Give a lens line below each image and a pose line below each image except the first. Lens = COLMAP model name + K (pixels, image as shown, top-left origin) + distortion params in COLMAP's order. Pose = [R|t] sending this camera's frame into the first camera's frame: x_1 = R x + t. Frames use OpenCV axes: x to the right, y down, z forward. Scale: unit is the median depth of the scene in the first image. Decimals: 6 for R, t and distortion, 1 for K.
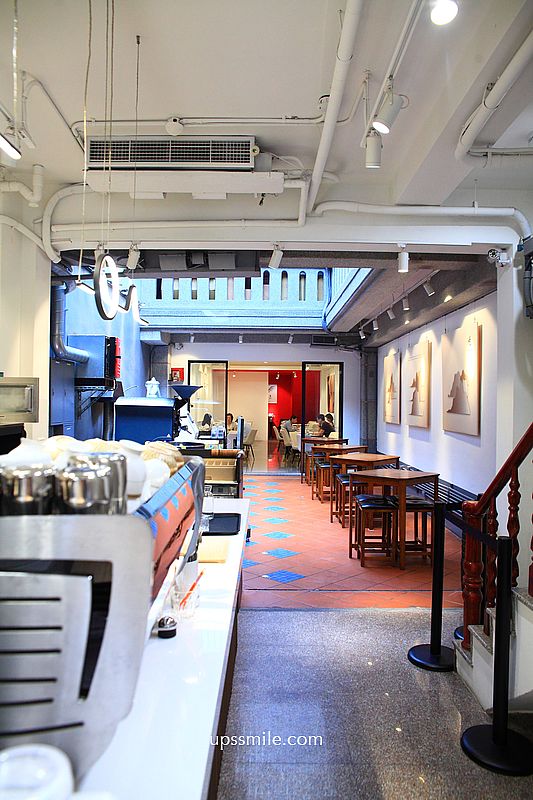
lens RADIAL K [[636.3, 0, 266.5], [0, 636.3, 400.0], [0, 0, 1]] dist [-0.008060, 0.005867]
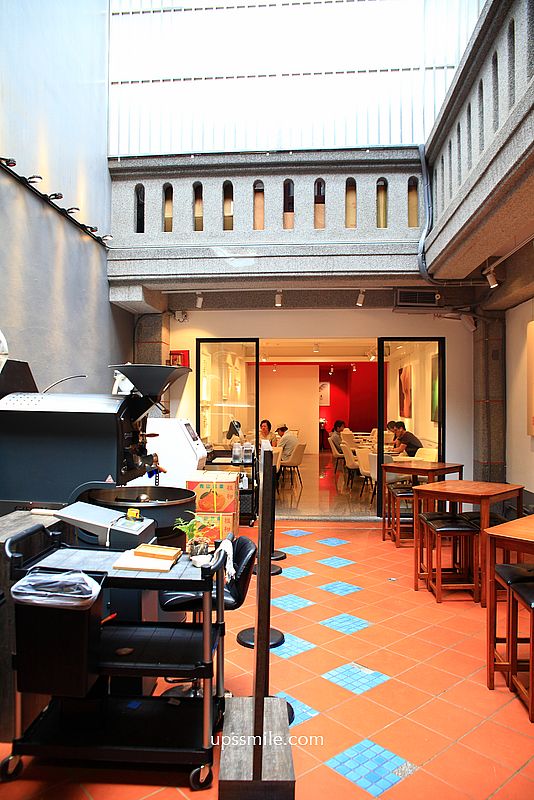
lens RADIAL K [[635.8, 0, 267.0], [0, 635.8, 400.0], [0, 0, 1]] dist [-0.013947, -0.001860]
pose [[0.997313, -0.010181, -0.072554, -0.007913], [0.009818, 0.999937, -0.005357, 0.003030], [0.072604, 0.004630, 0.997350, 0.392786]]
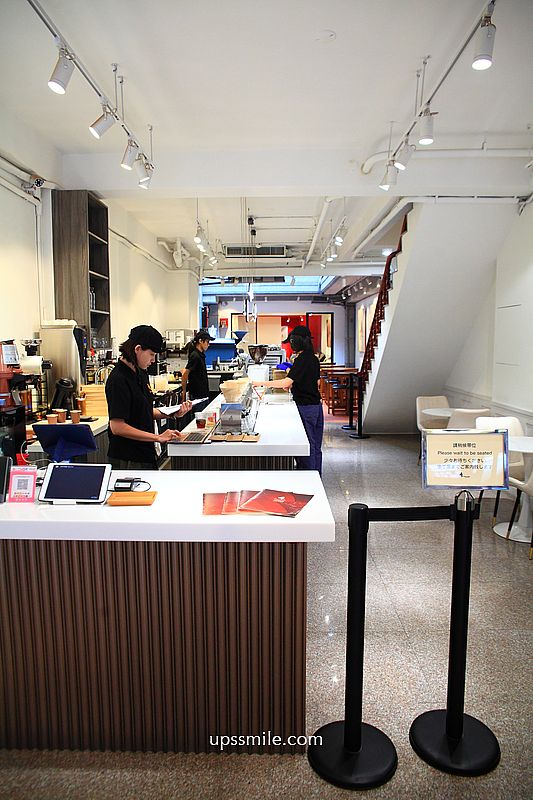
lens RADIAL K [[636.3, 0, 266.5], [0, 636.3, 400.0], [0, 0, 1]] dist [-0.008060, 0.005867]
pose [[0.999817, -0.014440, -0.012554, -0.023649], [0.015598, 0.995099, 0.097642, -0.003223], [0.011082, -0.097820, 0.995142, -0.556782]]
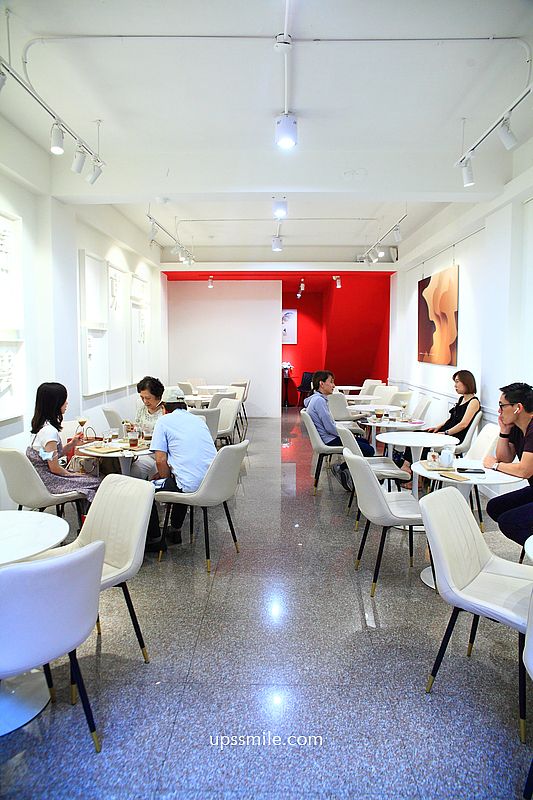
lens RADIAL K [[636.3, 0, 266.5], [0, 636.3, 400.0], [0, 0, 1]] dist [-0.008060, 0.005867]
pose [[0.999864, -0.007821, -0.014523, -0.004690], [0.009114, 0.995792, 0.091189, 0.006384], [0.013748, -0.091309, 0.995728, 0.868073]]
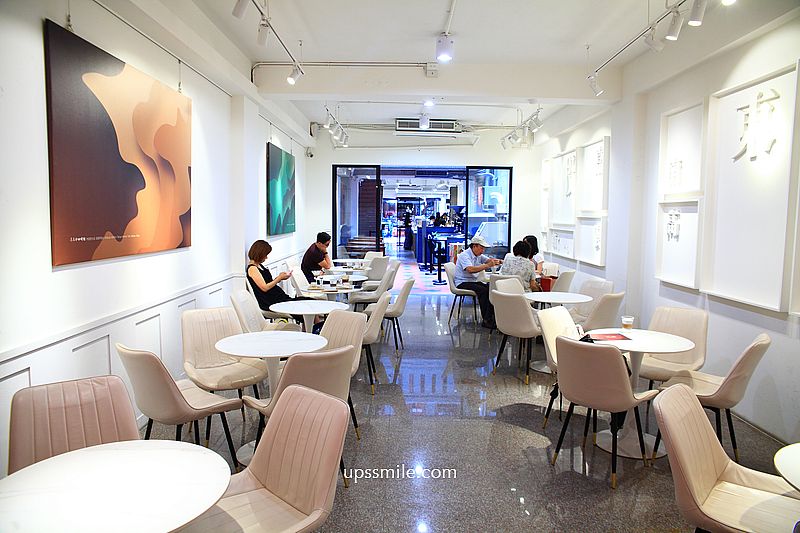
lens RADIAL K [[629.5, 0, 400.0], [0, 629.5, 266.5], [0, 0, 1]] dist [0.007123, 0.003449]
pose [[-0.999741, -0.022302, -0.004447, 0.025591], [-0.022579, 0.996766, 0.077124, 0.008952], [0.002713, 0.077204, -0.997012, 1.765863]]
